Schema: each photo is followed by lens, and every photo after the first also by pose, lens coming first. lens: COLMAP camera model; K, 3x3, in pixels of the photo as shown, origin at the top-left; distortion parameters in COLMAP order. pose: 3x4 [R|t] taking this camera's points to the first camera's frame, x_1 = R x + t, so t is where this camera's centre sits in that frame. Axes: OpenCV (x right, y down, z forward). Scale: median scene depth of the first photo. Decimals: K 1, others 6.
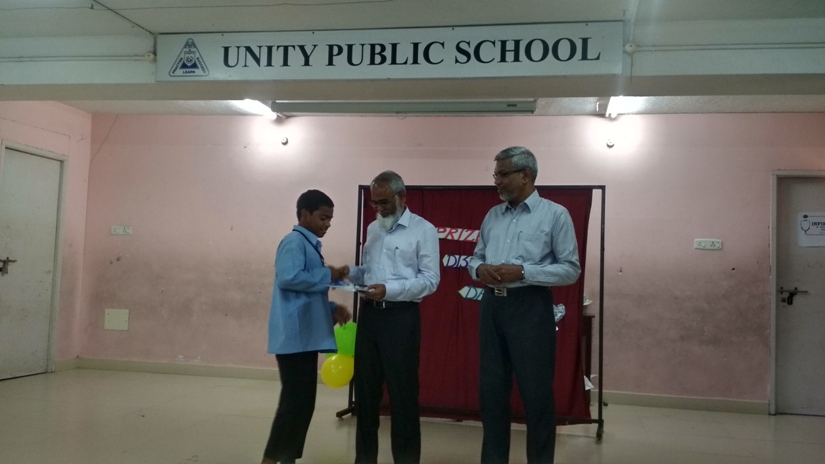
lens RADIAL K [[726.3, 0, 410.5], [0, 726.3, 231.5], [0, 0, 1]] dist [0.138776, -0.178428]
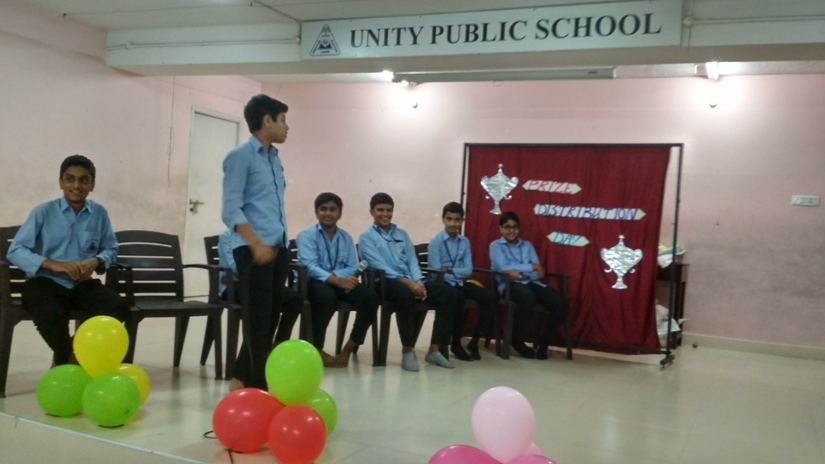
lens RADIAL K [[726.3, 0, 423.6], [0, 726.3, 220.0], [0, 0, 1]] dist [0.138776, -0.178428]
pose [[0.976646, 0.026336, -0.213235, 0.136999], [-0.017687, 0.998945, 0.042371, 0.013203], [0.214126, -0.037610, 0.976082, -0.189914]]
